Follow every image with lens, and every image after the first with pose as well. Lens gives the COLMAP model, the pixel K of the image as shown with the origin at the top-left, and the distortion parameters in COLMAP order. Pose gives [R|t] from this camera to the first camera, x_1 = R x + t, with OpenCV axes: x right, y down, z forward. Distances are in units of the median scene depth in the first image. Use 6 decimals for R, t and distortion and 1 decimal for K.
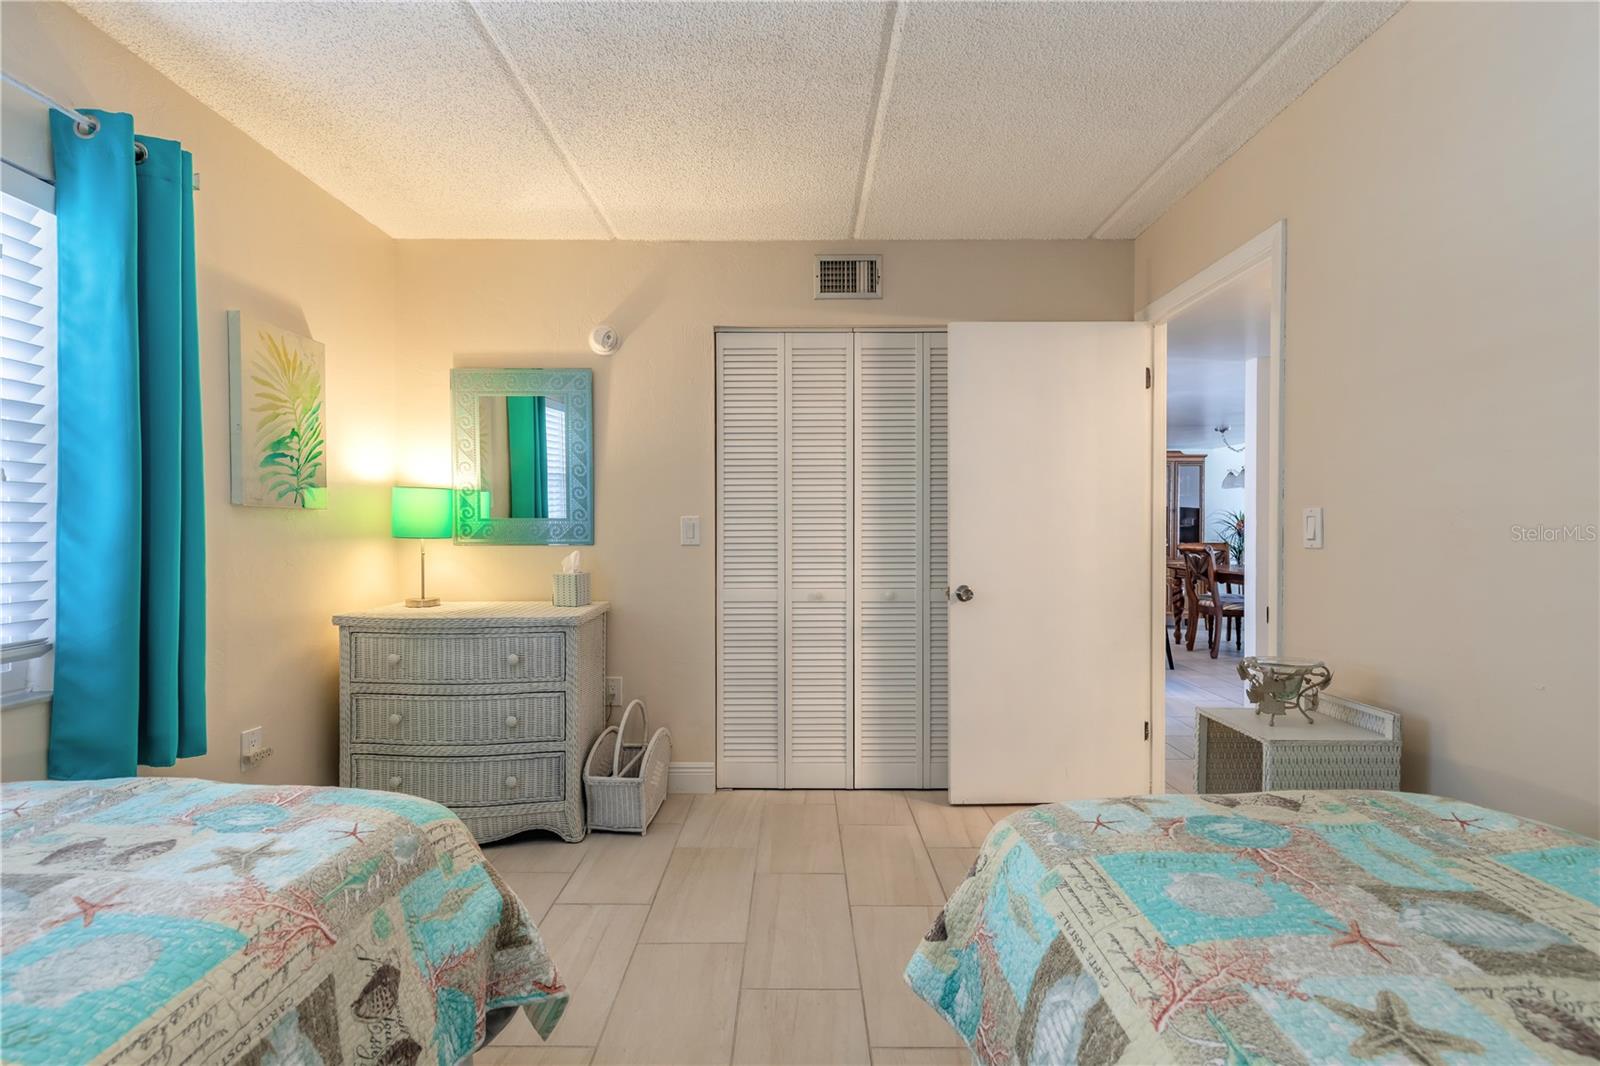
lens RADIAL K [[725.1, 0, 793.7], [0, 725.1, 530.9], [0, 0, 1]] dist [0.006377, -0.001503]
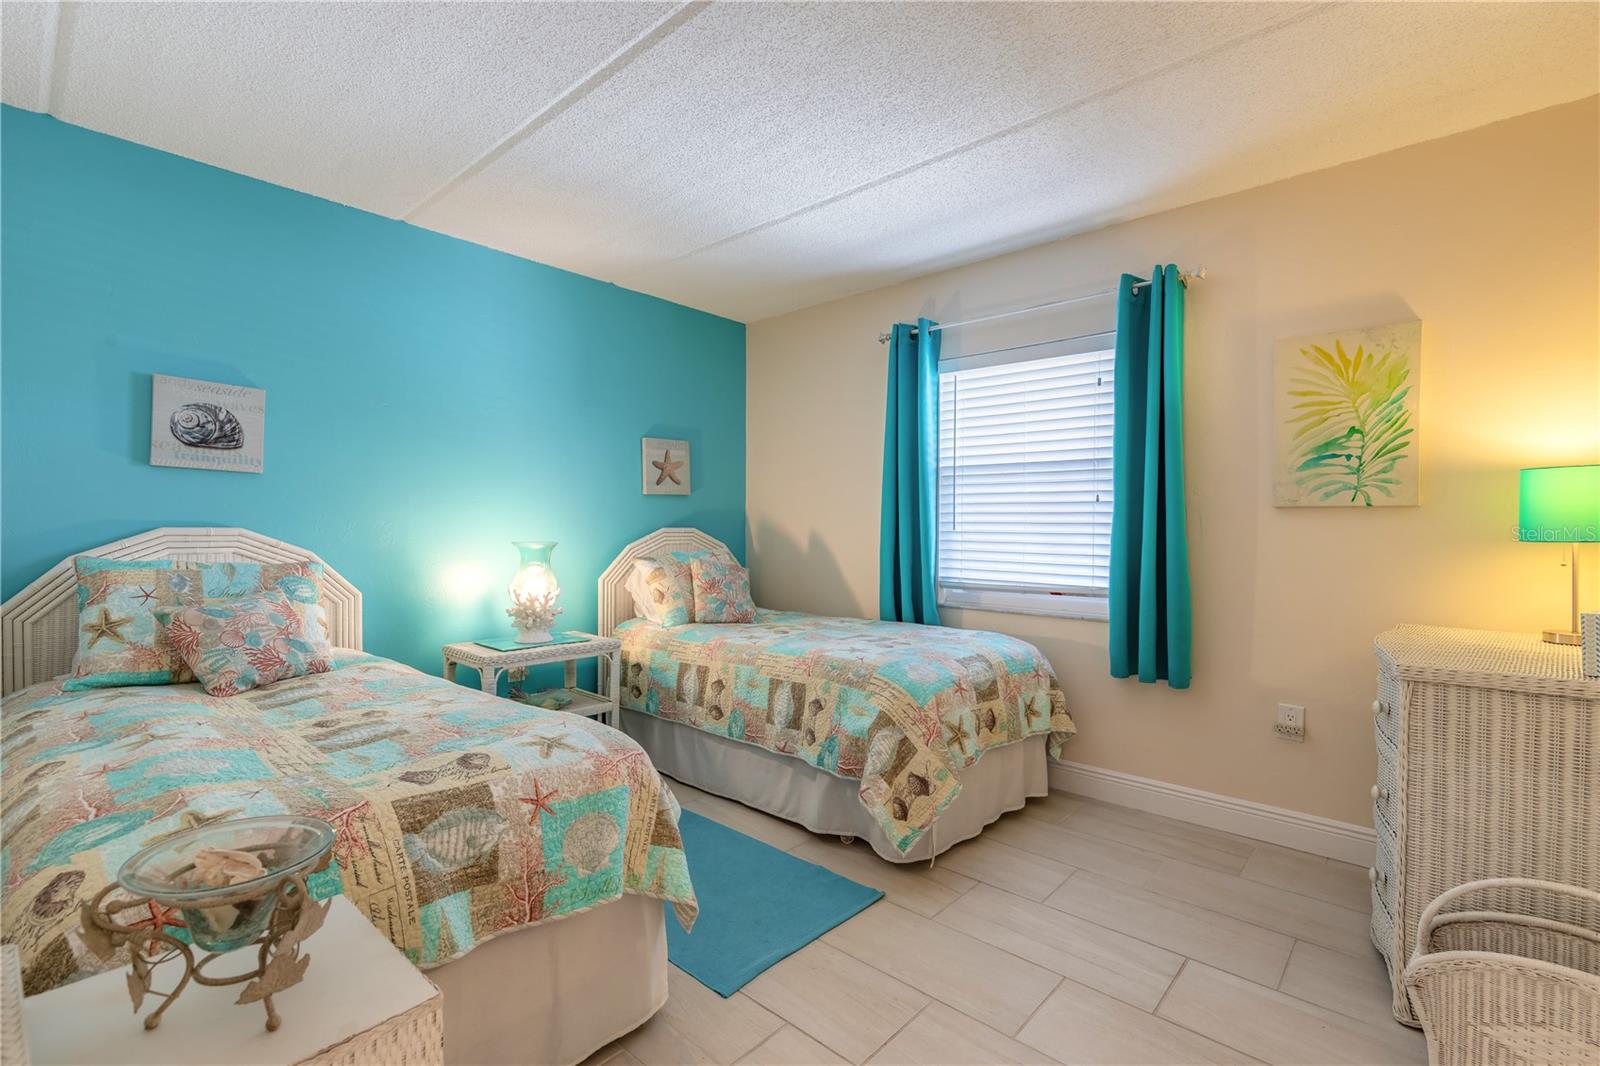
lens RADIAL K [[725.1, 0, 801.9], [0, 725.1, 538.1], [0, 0, 1]] dist [0.006377, -0.001503]
pose [[-0.667972, 0.008694, -0.744136, 0.561013], [-0.006592, 0.999823, 0.017599, -0.000666], [0.744157, 0.016661, -0.667797, 1.103963]]
